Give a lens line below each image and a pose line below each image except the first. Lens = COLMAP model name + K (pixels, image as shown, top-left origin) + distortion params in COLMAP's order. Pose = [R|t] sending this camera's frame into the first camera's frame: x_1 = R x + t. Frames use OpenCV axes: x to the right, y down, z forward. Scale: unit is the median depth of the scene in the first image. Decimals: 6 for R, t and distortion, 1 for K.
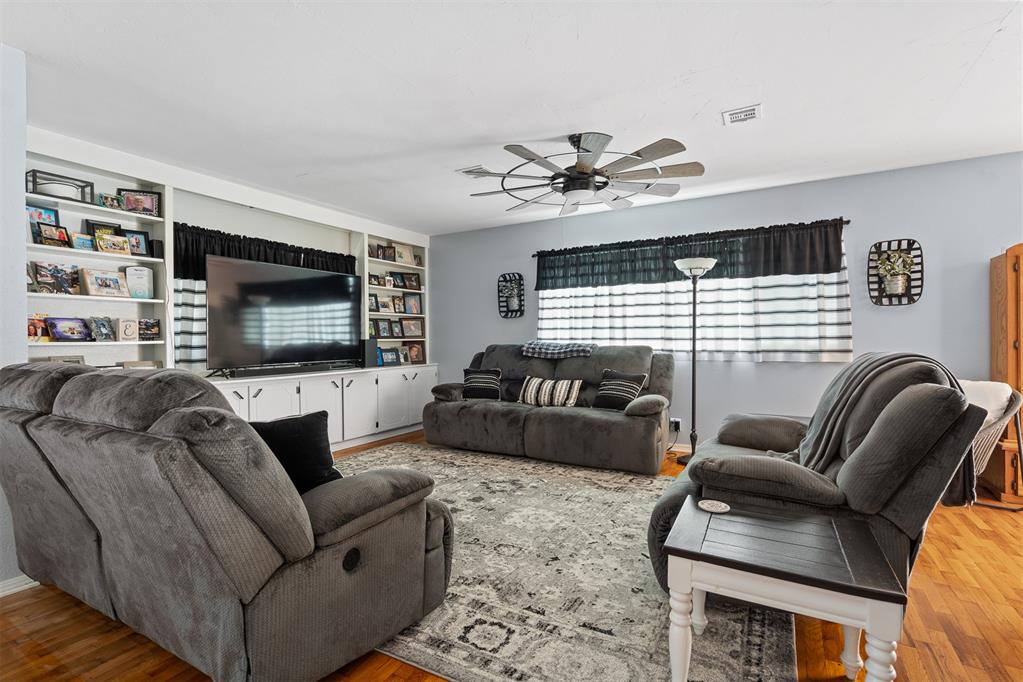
lens RADIAL K [[476.6, 0, 507.2], [0, 476.6, 342.1], [0, 0, 1]] dist [-0.002584, 0.003876]
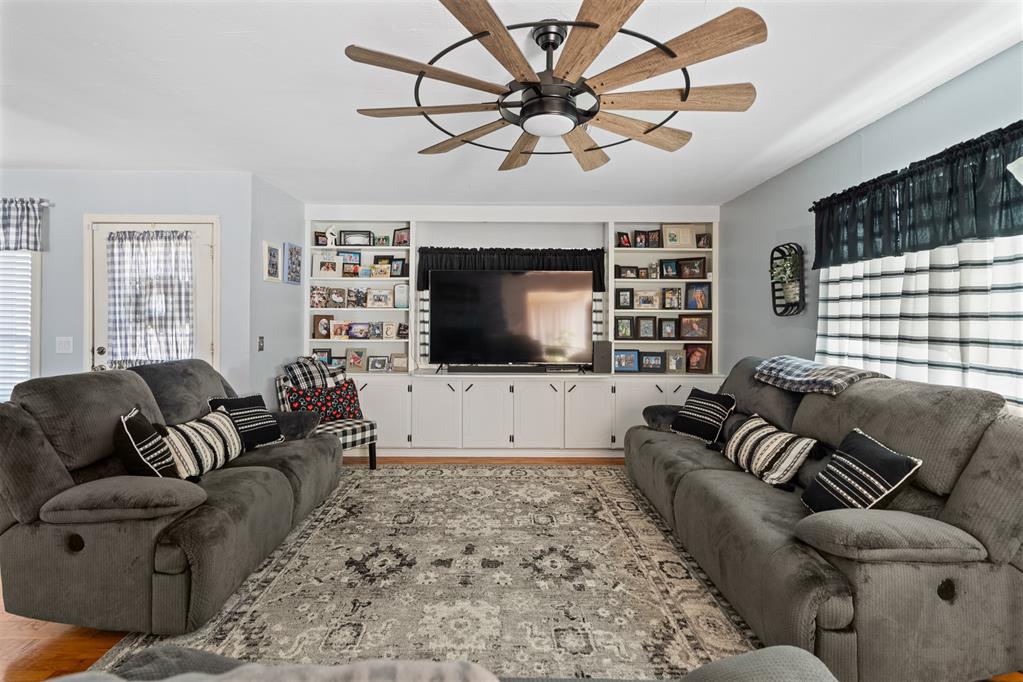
lens RADIAL K [[476.6, 0, 509.8], [0, 476.6, 323.1], [0, 0, 1]] dist [-0.002584, 0.003876]
pose [[0.505884, 0.011149, -0.862529, 0.601019], [-0.016847, 0.999853, 0.003044, -0.060885], [0.862437, 0.012991, 0.505998, 0.619367]]
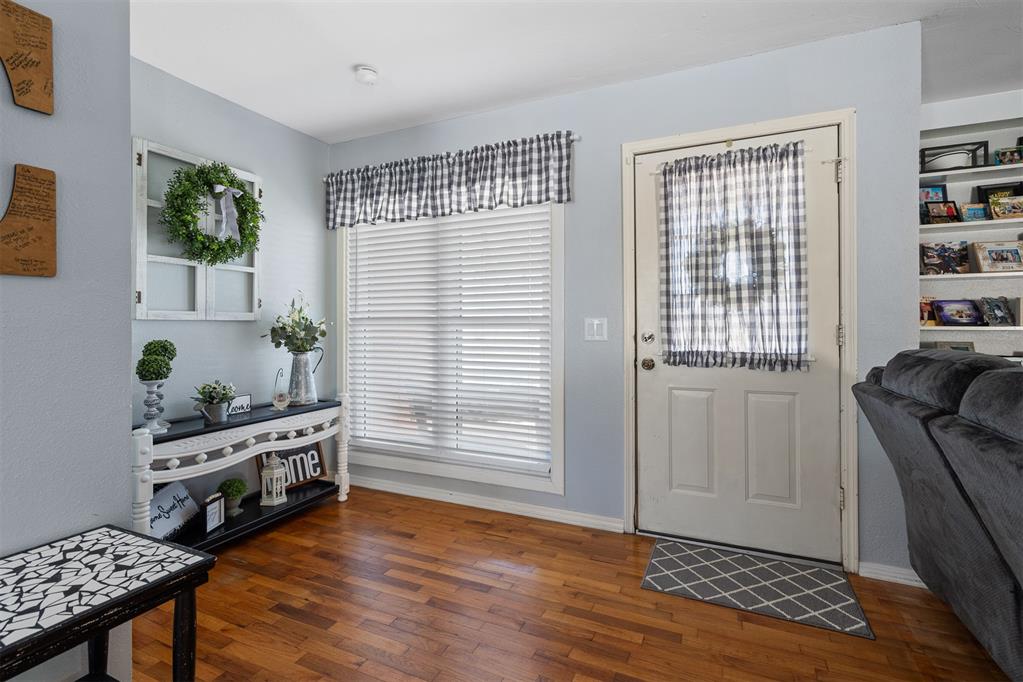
lens RADIAL K [[476.6, 0, 512.1], [0, 476.6, 325.1], [0, 0, 1]] dist [-0.002584, 0.003876]
pose [[0.097237, 0.006737, -0.995238, -0.097202], [-0.009170, 0.999941, 0.005873, -0.000437], [0.995219, 0.008556, 0.097293, 0.070968]]
